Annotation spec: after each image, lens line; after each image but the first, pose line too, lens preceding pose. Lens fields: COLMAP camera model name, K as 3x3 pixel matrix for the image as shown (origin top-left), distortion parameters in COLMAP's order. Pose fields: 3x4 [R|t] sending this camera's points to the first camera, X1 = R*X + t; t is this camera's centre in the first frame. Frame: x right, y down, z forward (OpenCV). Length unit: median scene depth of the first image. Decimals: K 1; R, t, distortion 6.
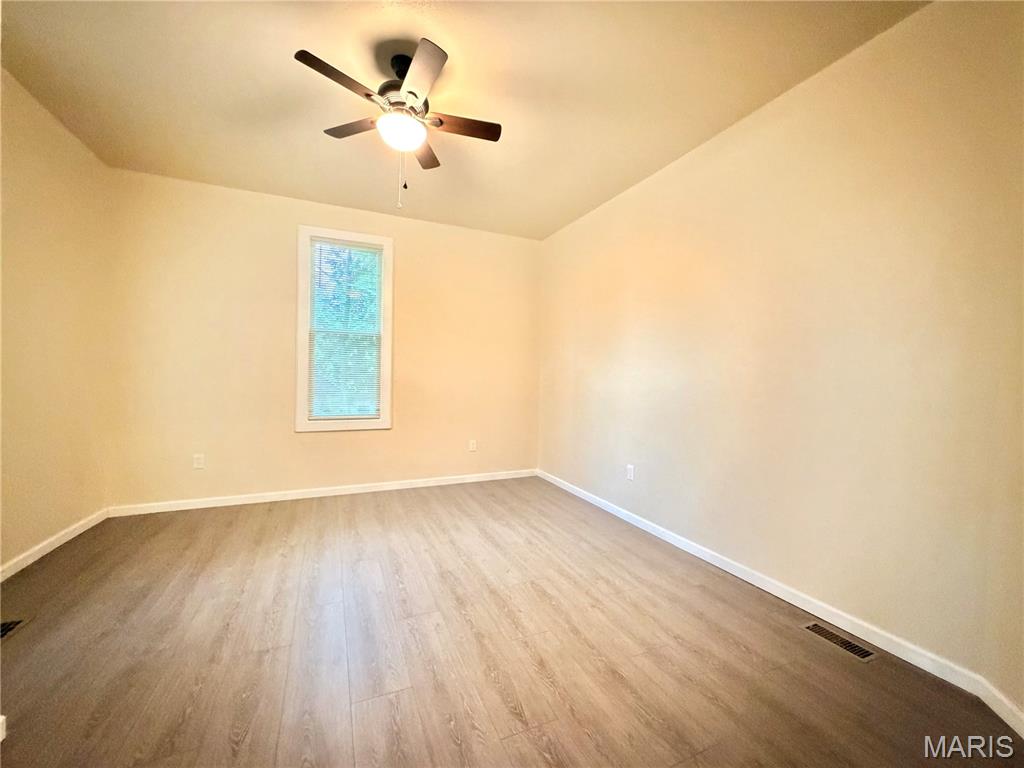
lens RADIAL K [[407.9, 0, 508.8], [0, 407.9, 385.7], [0, 0, 1]] dist [0.001672, 0.000454]
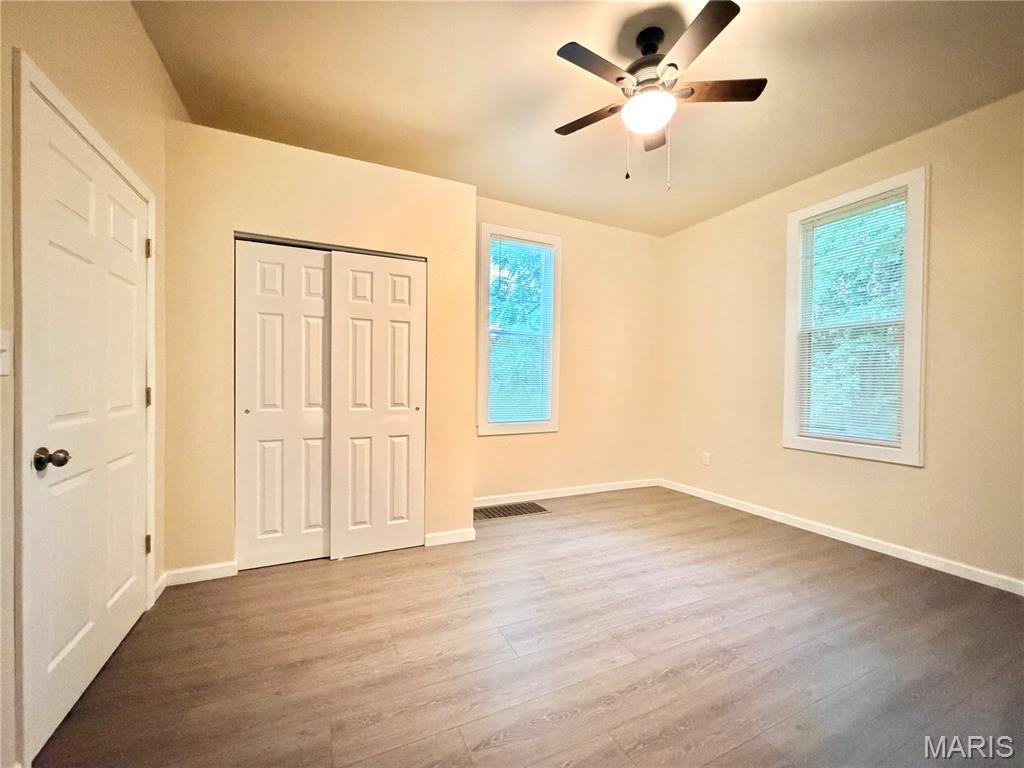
lens RADIAL K [[407.9, 0, 508.8], [0, 407.9, 385.7], [0, 0, 1]] dist [0.001672, 0.000454]
pose [[0.028571, -0.004461, -0.999582, 0.598209], [-0.034231, 0.999399, -0.005439, 0.007412], [0.999006, 0.034372, 0.028401, 0.628999]]
